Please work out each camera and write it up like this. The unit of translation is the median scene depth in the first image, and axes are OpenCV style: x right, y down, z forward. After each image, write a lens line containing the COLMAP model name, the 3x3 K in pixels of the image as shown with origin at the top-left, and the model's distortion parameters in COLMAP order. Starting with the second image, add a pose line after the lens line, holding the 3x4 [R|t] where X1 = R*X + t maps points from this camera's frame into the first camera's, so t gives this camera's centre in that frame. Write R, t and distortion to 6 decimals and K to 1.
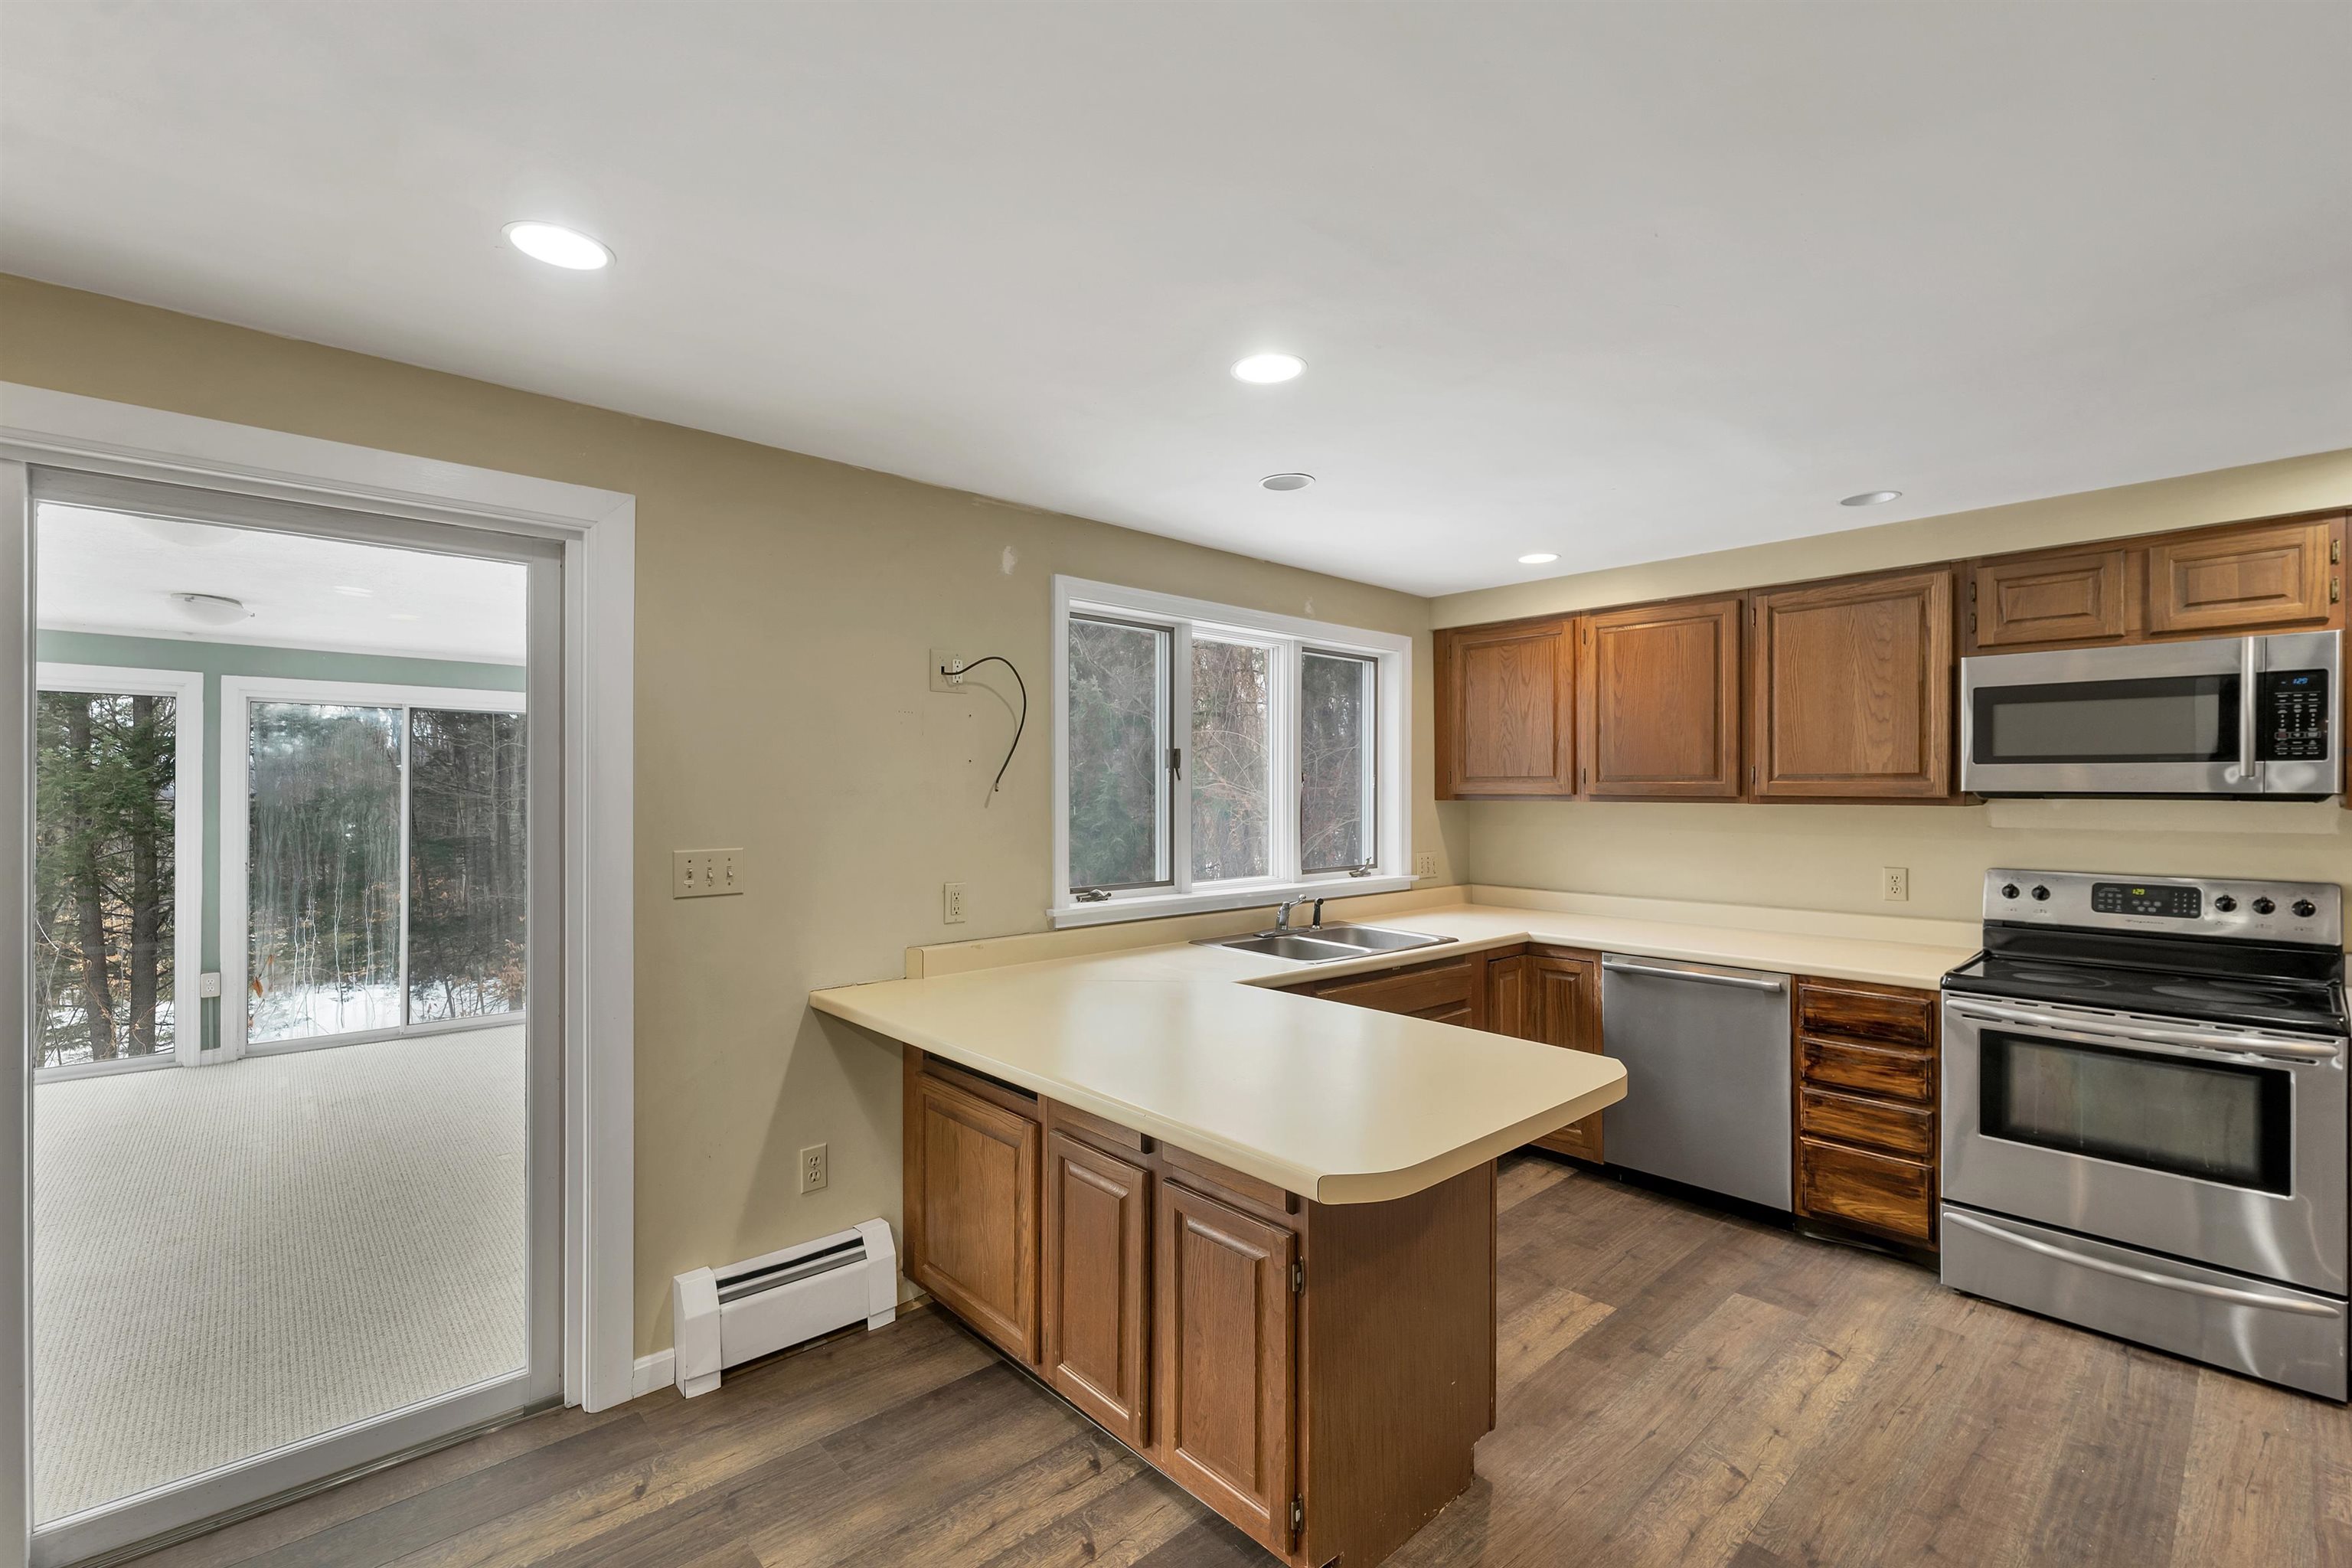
lens RADIAL K [[1015.9, 0, 1171.5], [0, 1015.9, 790.5], [0, 0, 1]] dist [-0.000182, -0.000362]
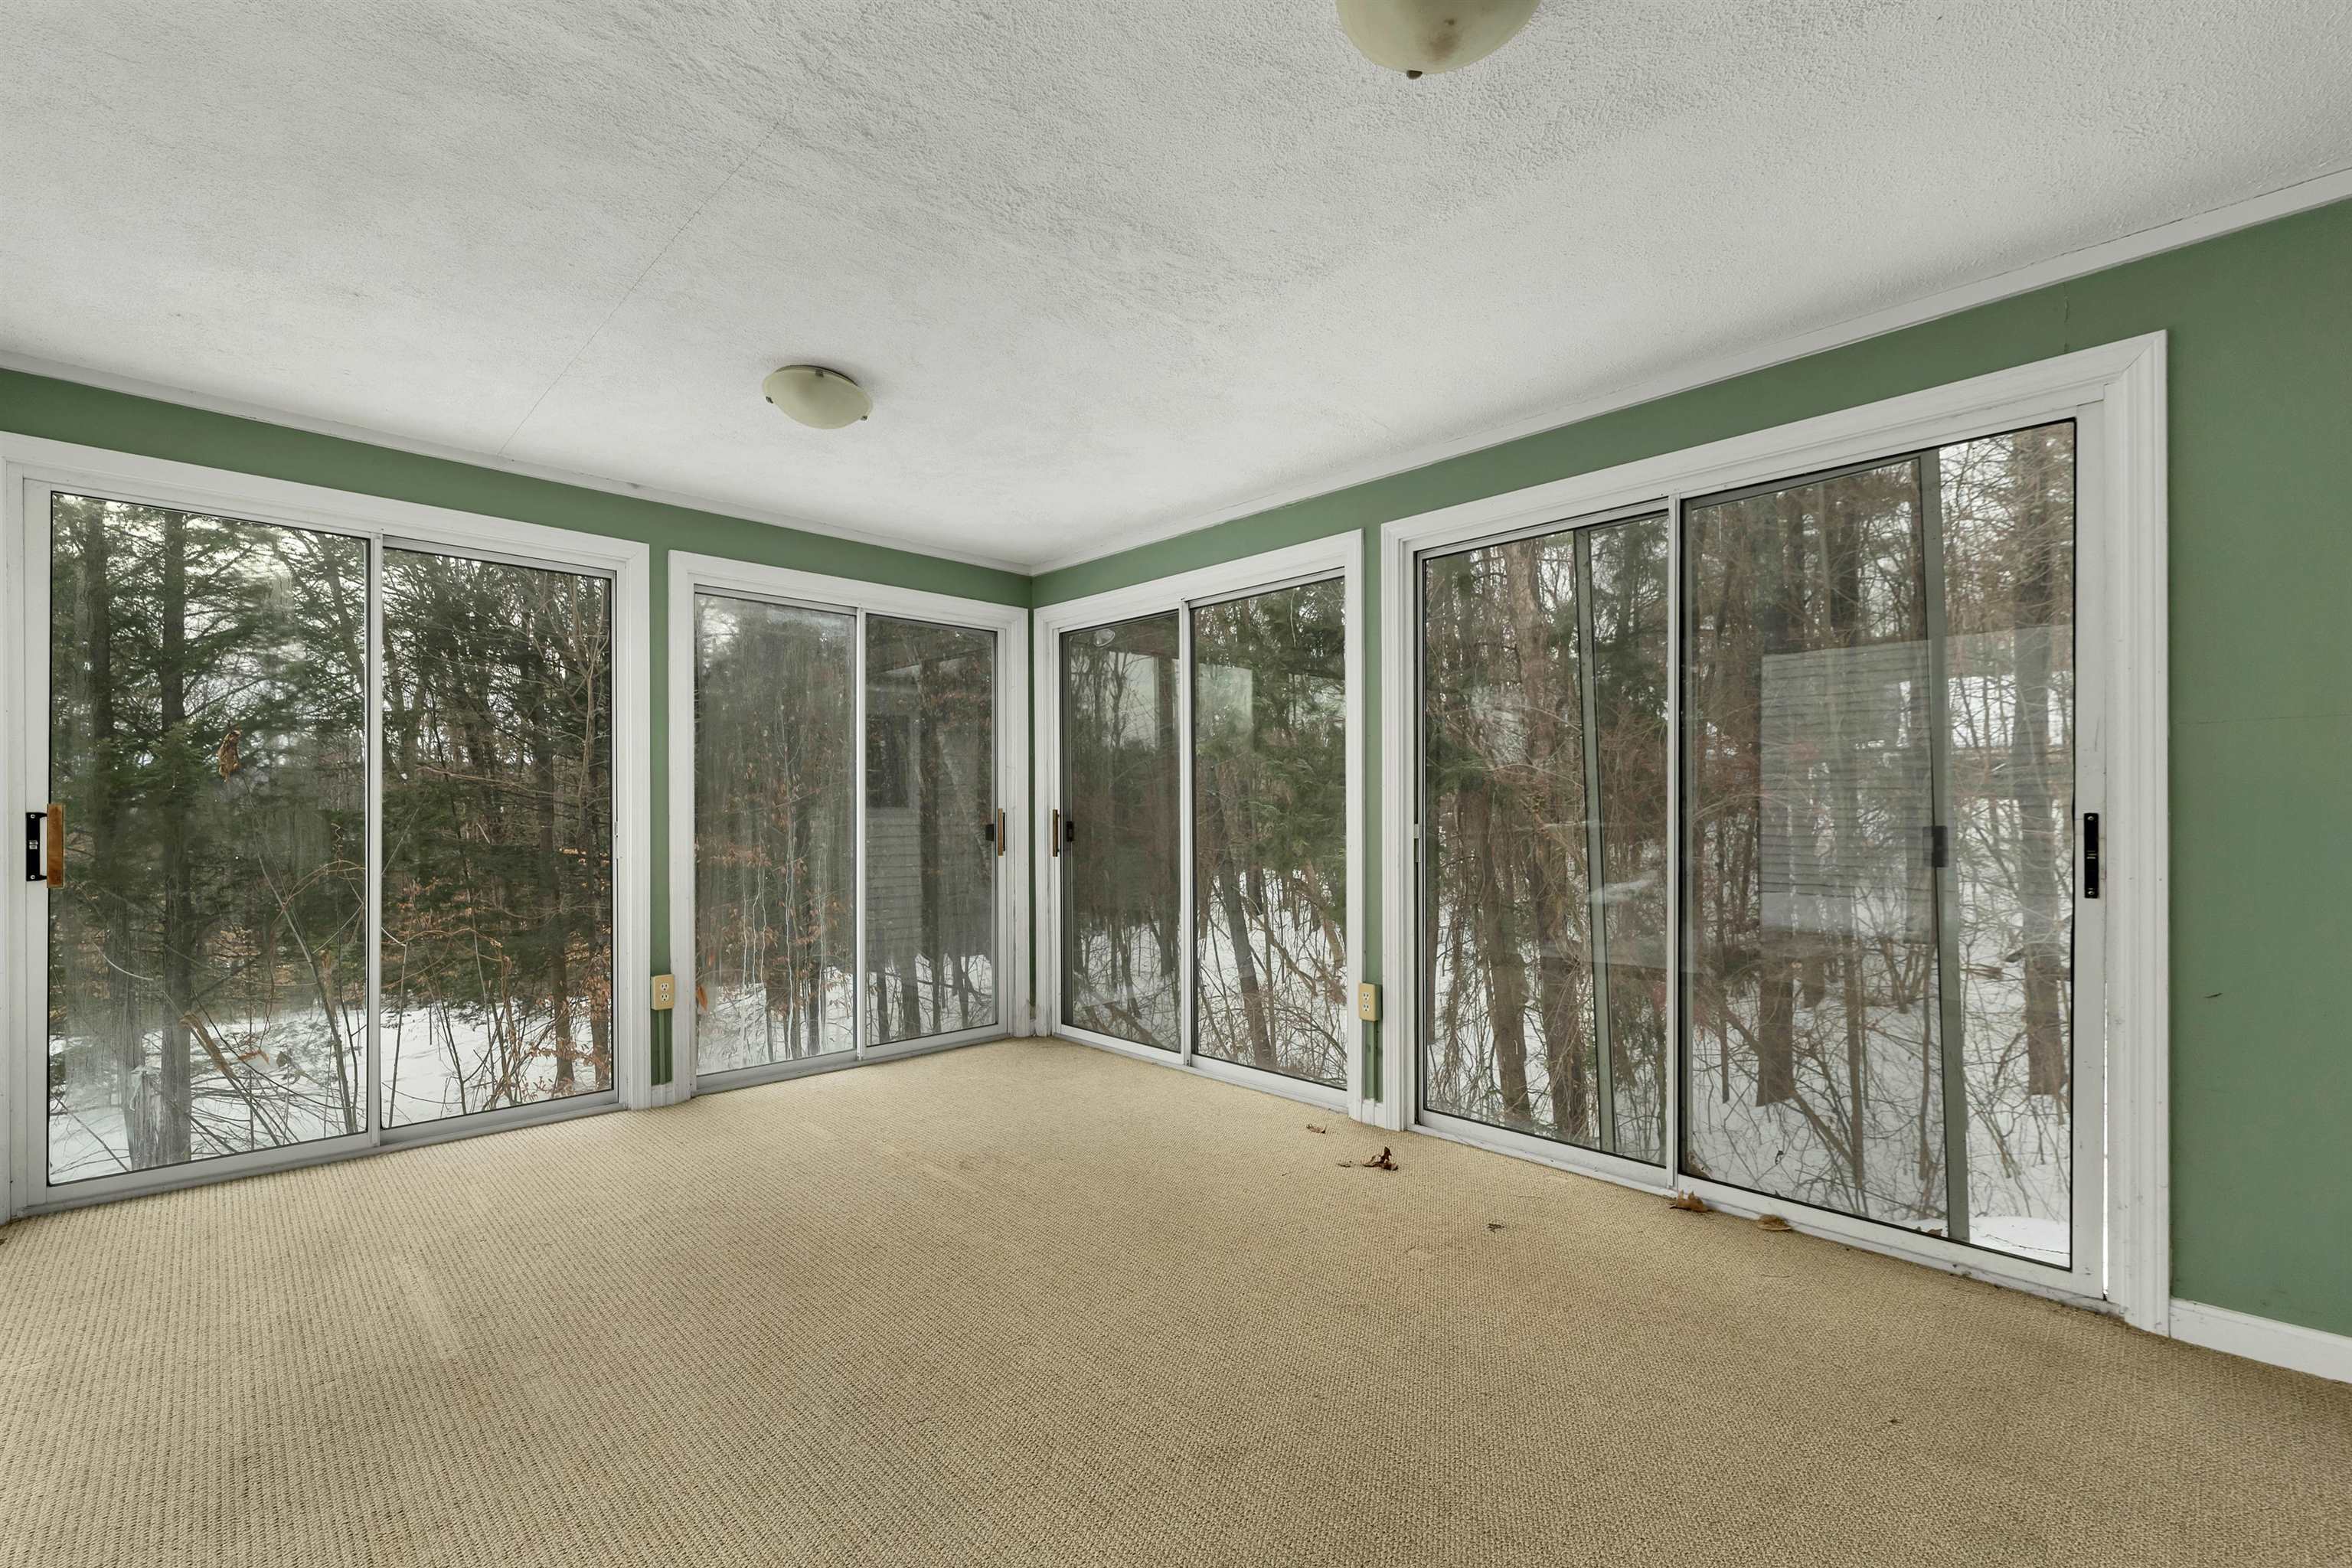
lens RADIAL K [[1015.9, 0, 1171.5], [0, 1015.9, 809.6], [0, 0, 1]] dist [-0.000182, -0.000362]
pose [[0.999407, -0.003600, 0.034257, -1.190304], [0.003474, 0.999987, 0.003748, 0.123806], [-0.034270, -0.003627, 0.999406, 0.558162]]
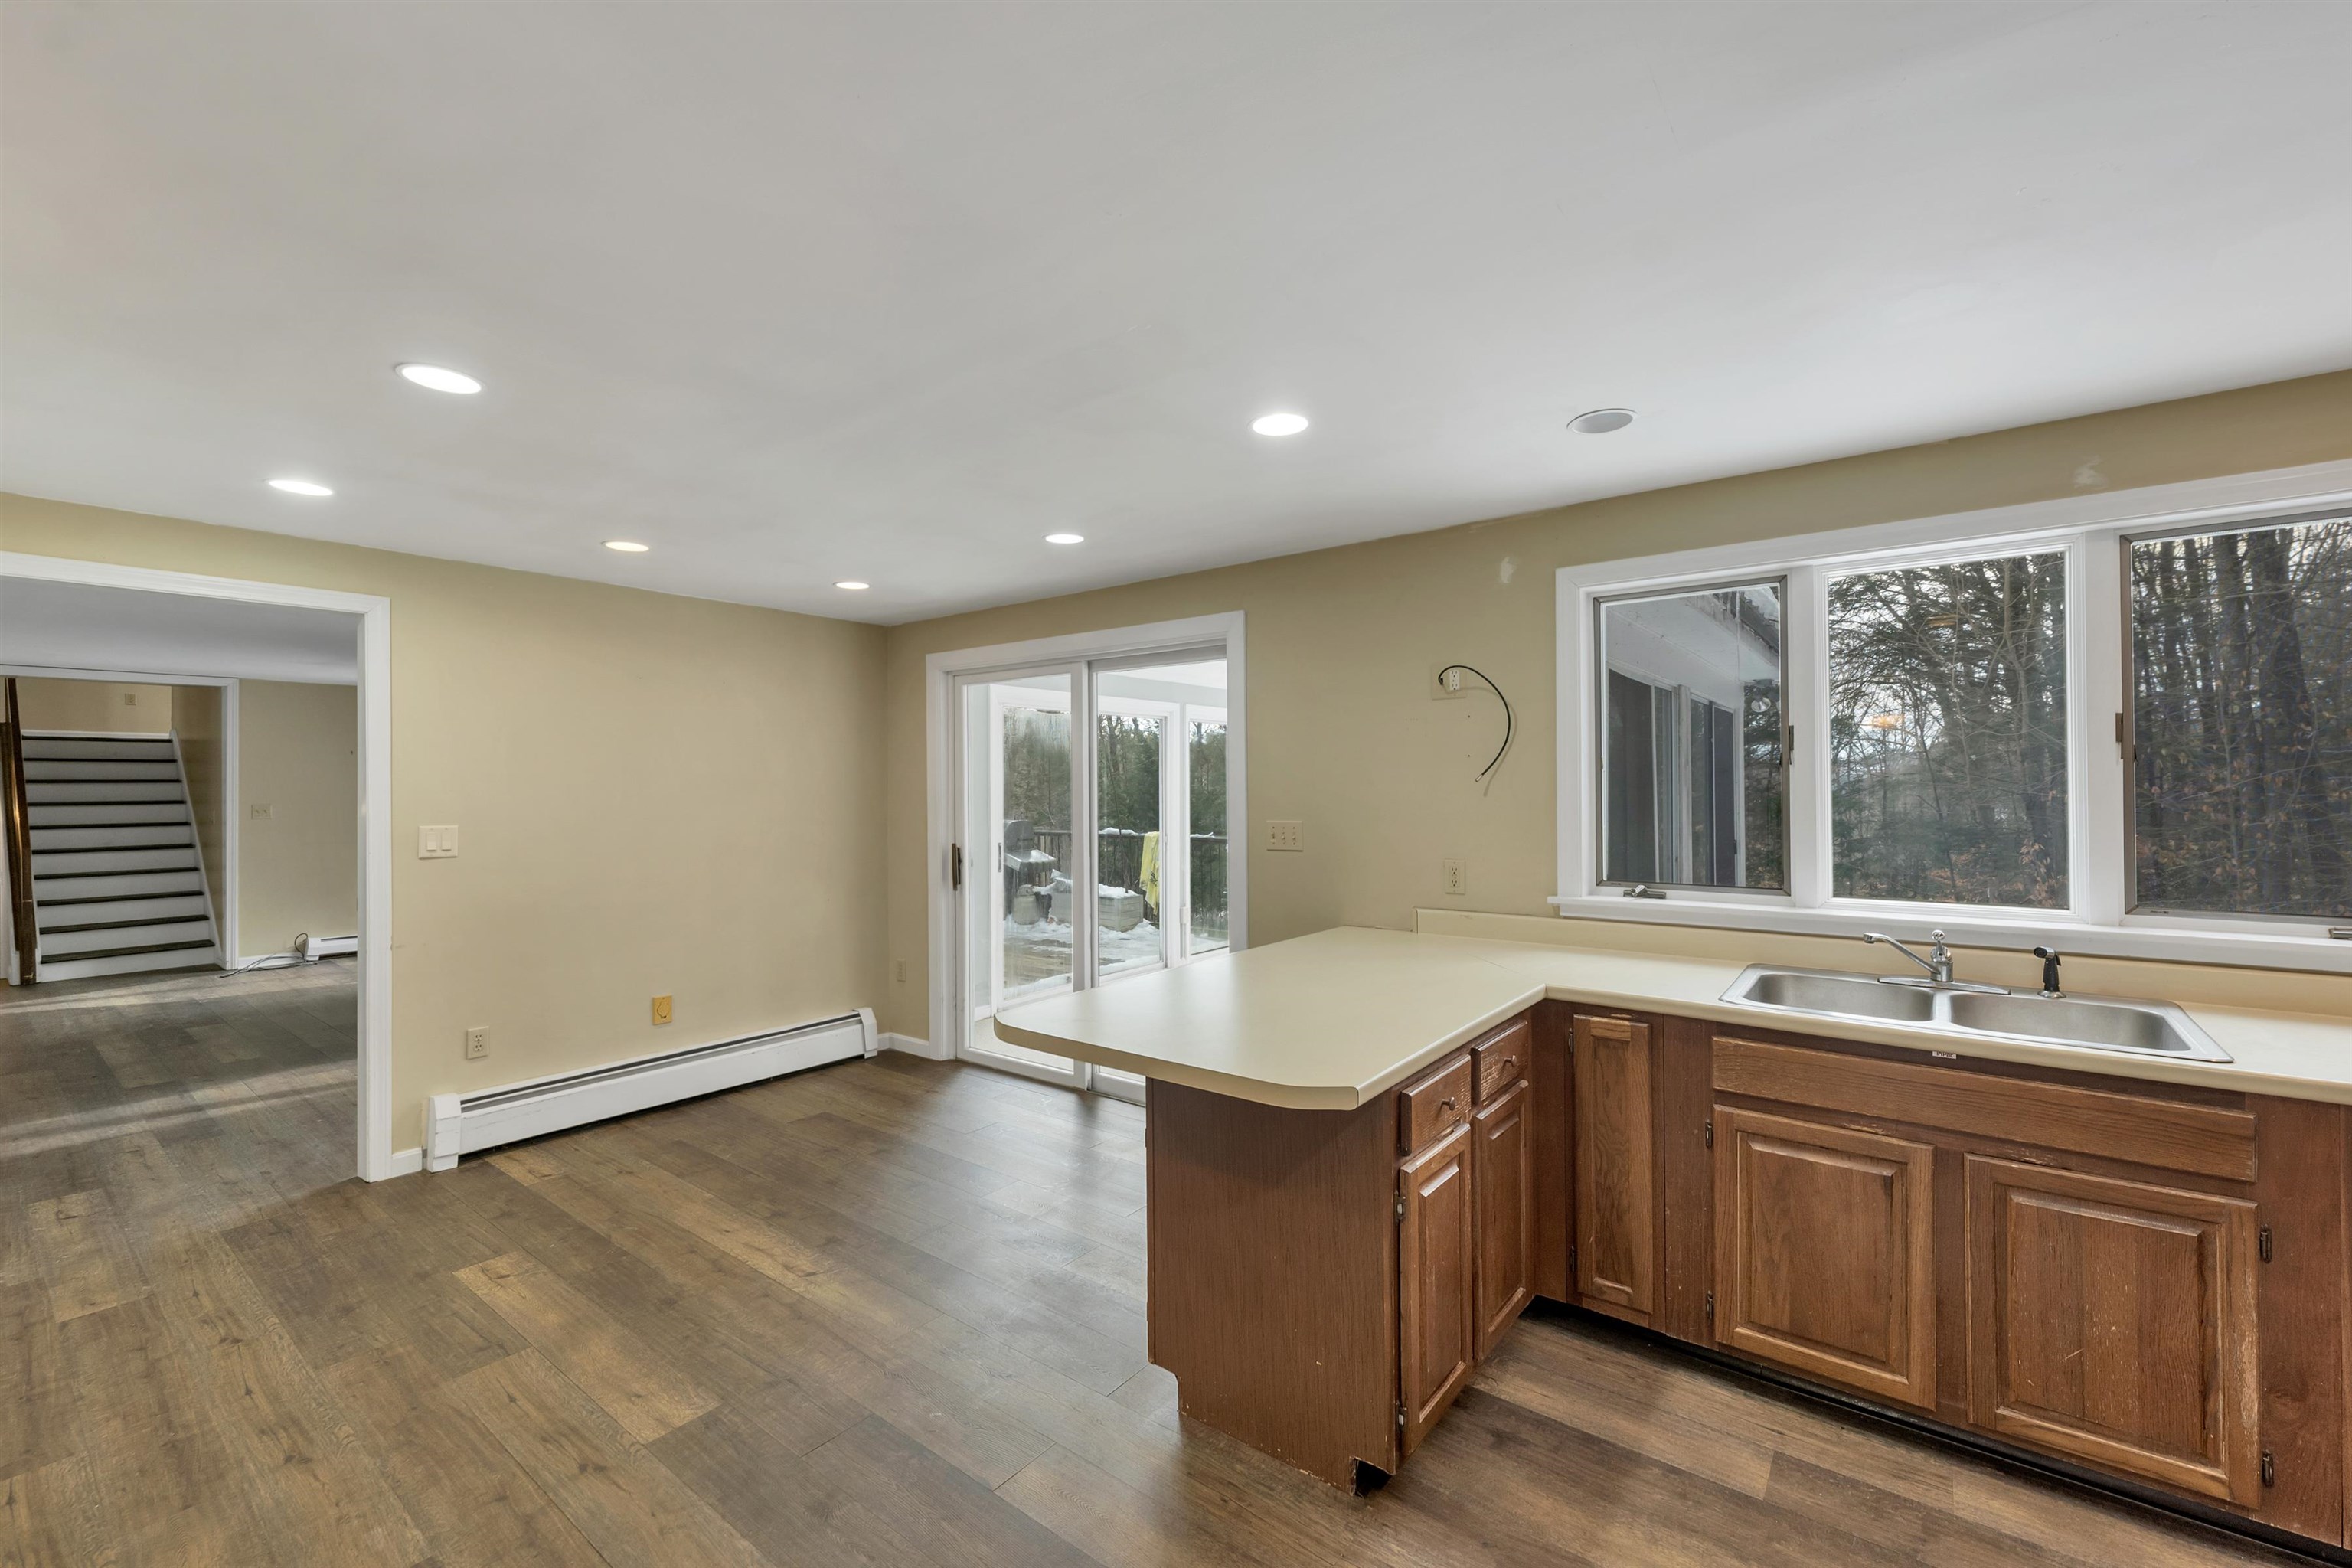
lens RADIAL K [[968.2, 0, 1164.4], [0, 968.2, 789.5], [0, 0, 1]] dist [0.005819, -0.000085]
pose [[0.166606, 0.001430, -0.986023, 0.864987], [0.011360, 0.999930, 0.003369, 0.001317], [0.985958, -0.011763, 0.166578, 0.494108]]
